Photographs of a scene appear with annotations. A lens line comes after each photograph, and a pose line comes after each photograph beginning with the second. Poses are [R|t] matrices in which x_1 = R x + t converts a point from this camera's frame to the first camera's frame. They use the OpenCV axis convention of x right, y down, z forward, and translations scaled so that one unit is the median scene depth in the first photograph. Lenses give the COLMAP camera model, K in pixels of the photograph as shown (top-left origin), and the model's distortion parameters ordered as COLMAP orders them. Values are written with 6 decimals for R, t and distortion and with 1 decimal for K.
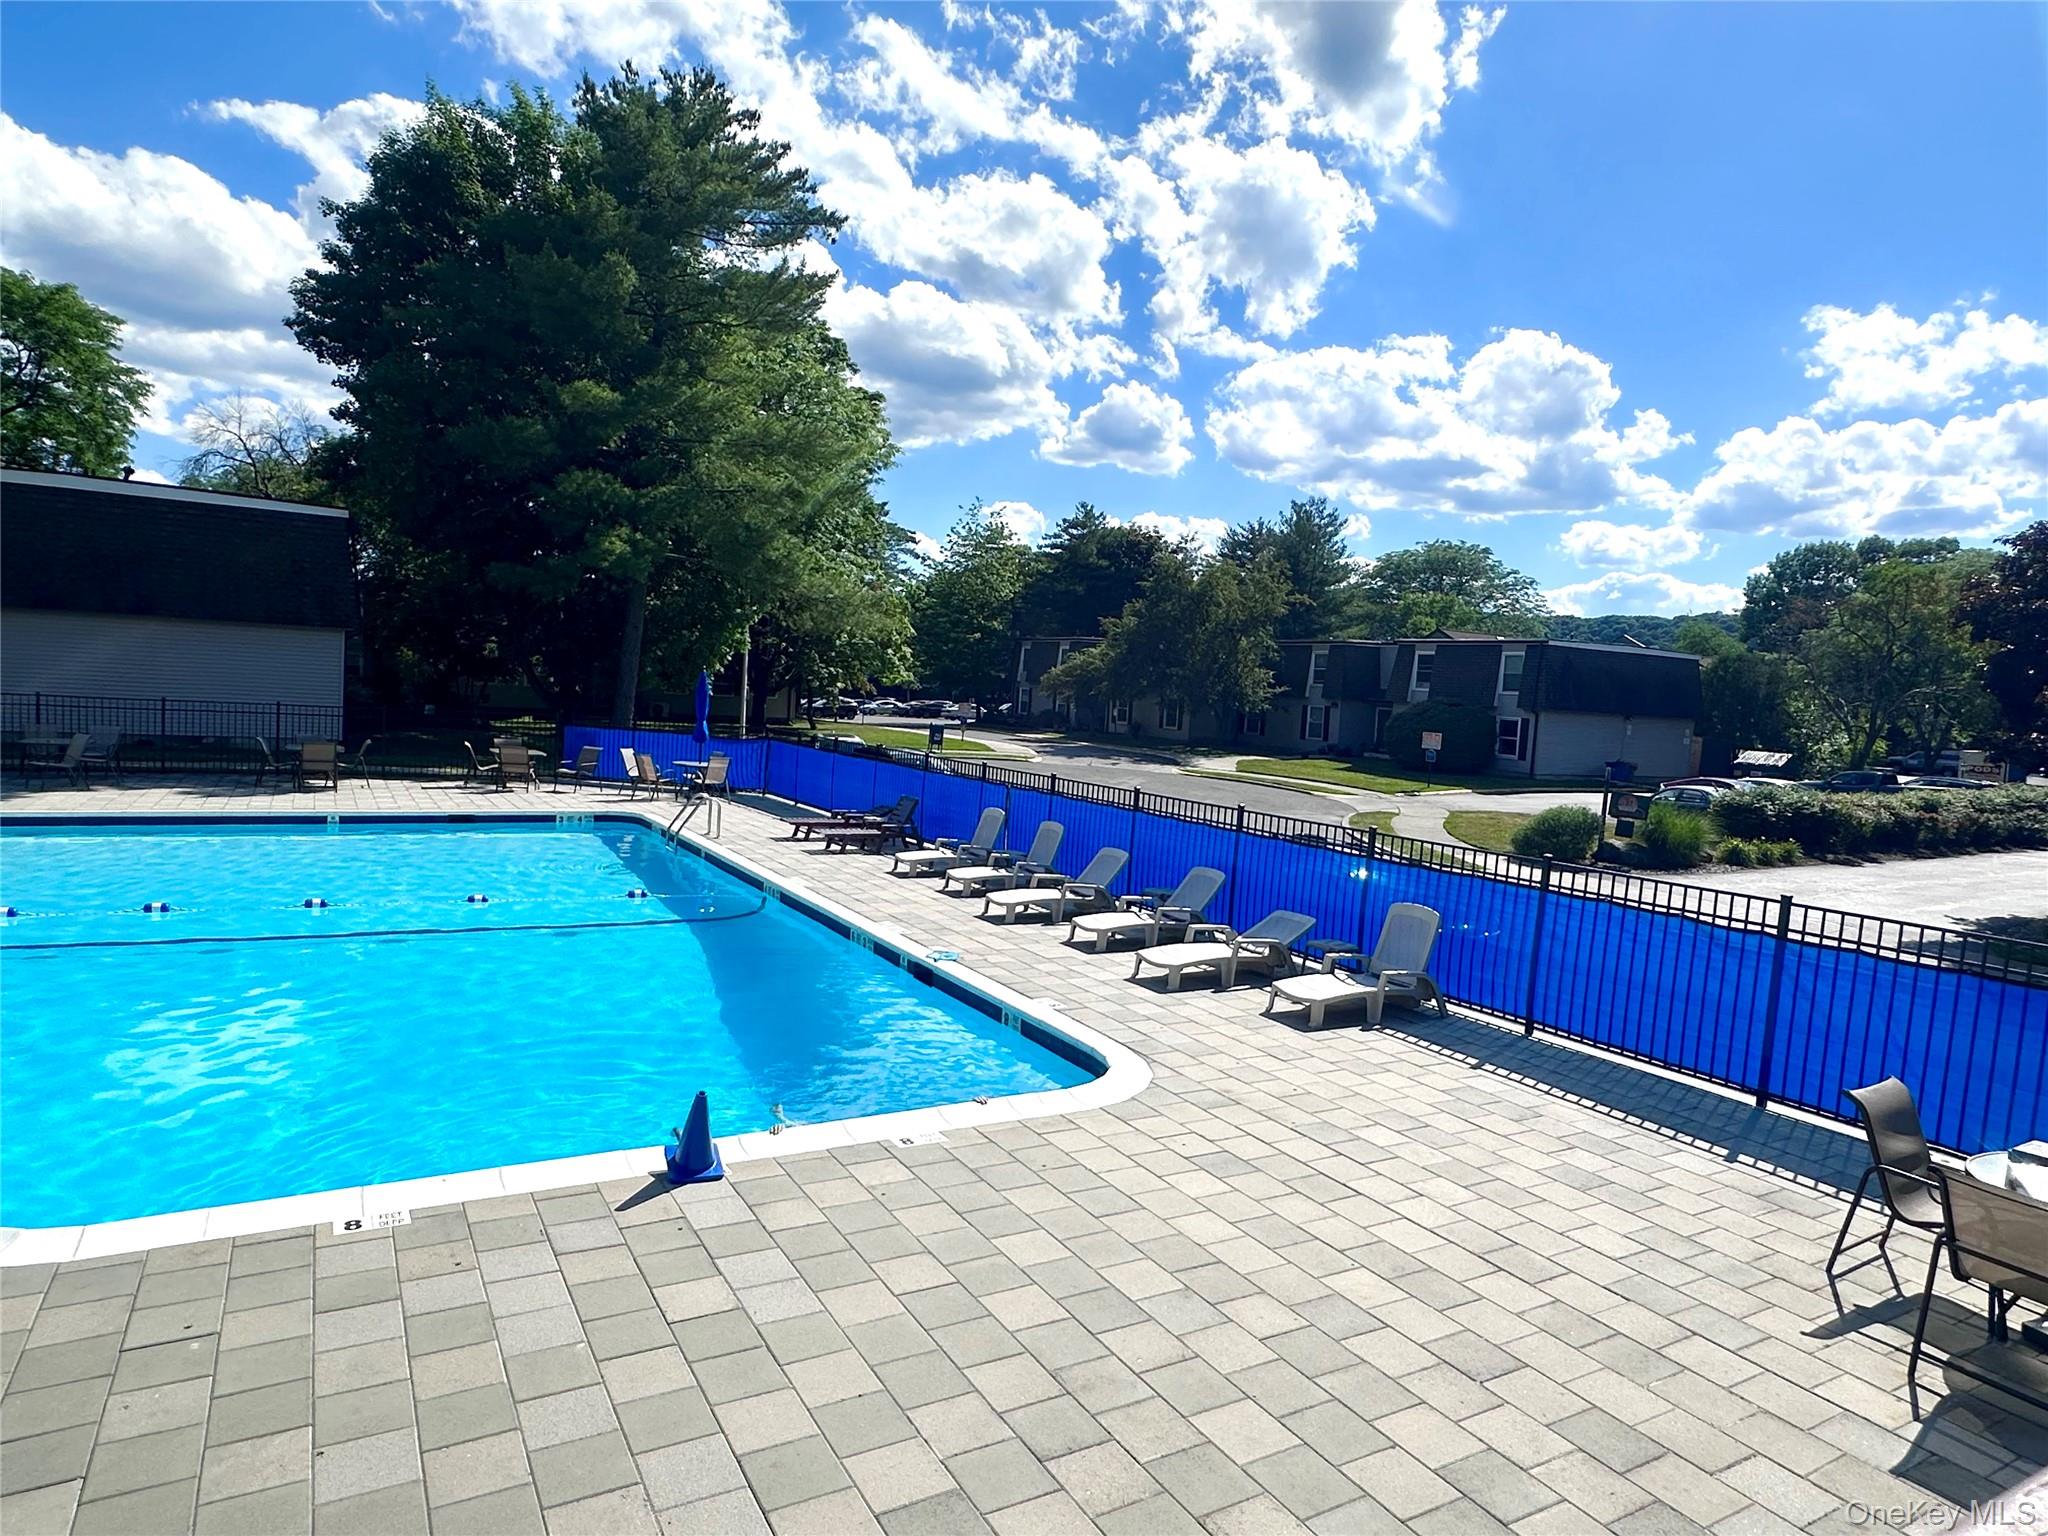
lens RADIAL K [[1238.0, 0, 1024.0], [0, 1238.0, 768.0], [0, 0, 1]] dist [-0.006185, -0.002268]
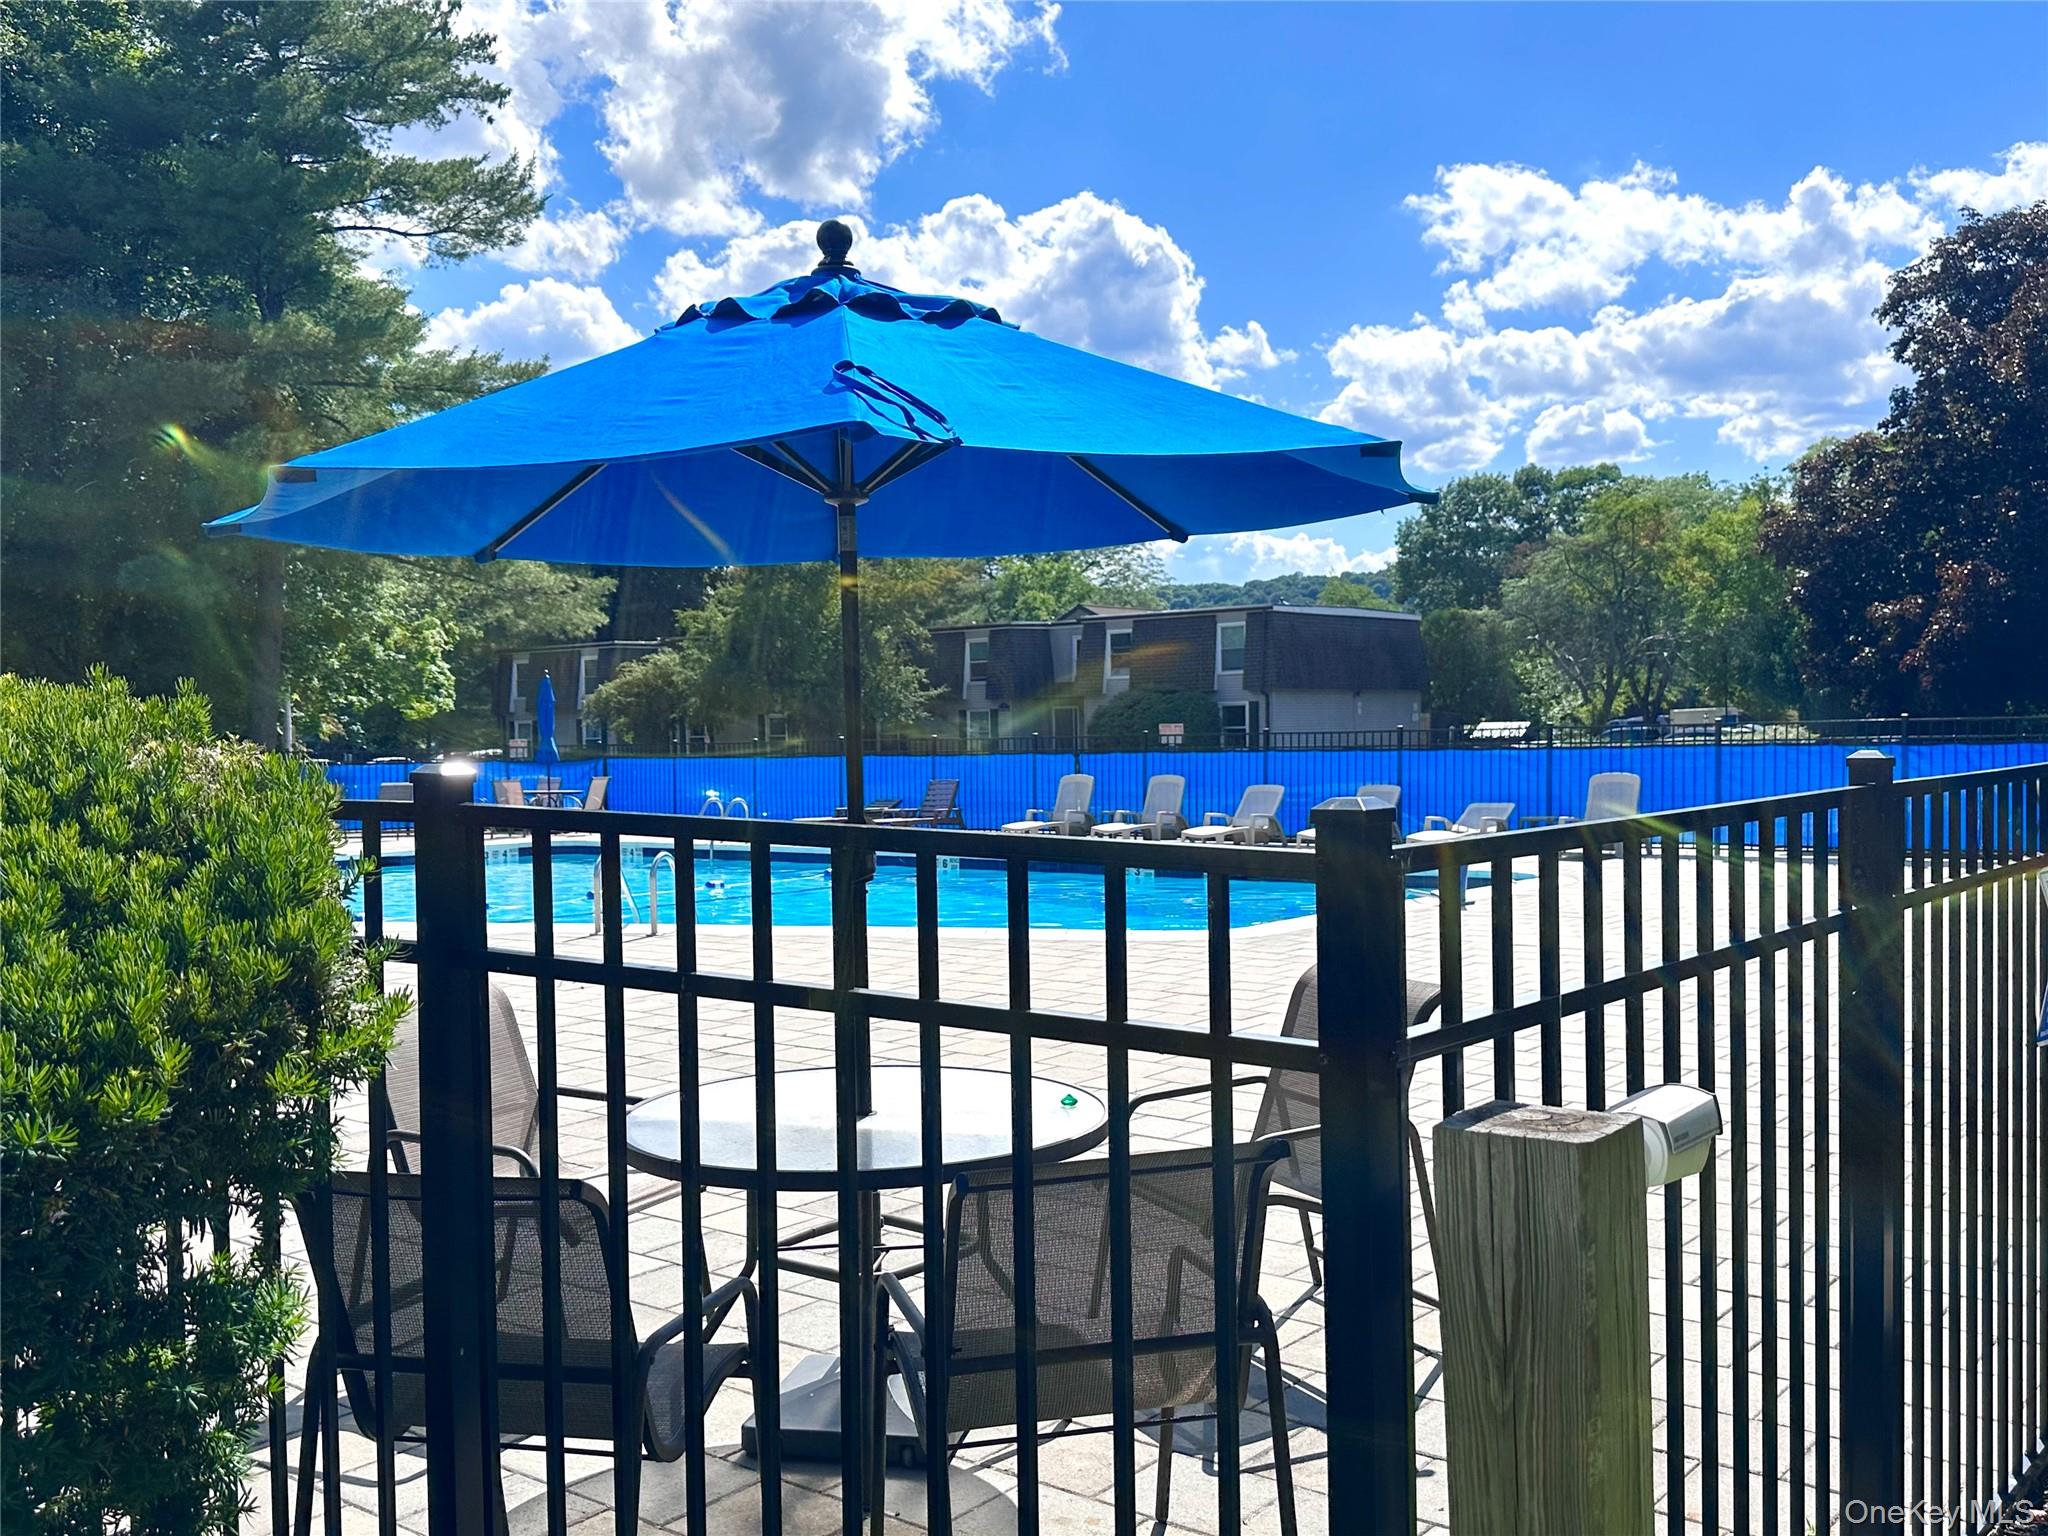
lens RADIAL K [[1896.1, 0, 1024.0], [0, 1896.1, 768.0], [0, 0, 1]] dist [0.077796, -0.001923]
pose [[0.932612, -0.082612, 0.351299, -0.151309], [0.096871, 0.995027, -0.023176, 0.014942], [-0.347637, 0.055645, 0.935976, -0.101070]]
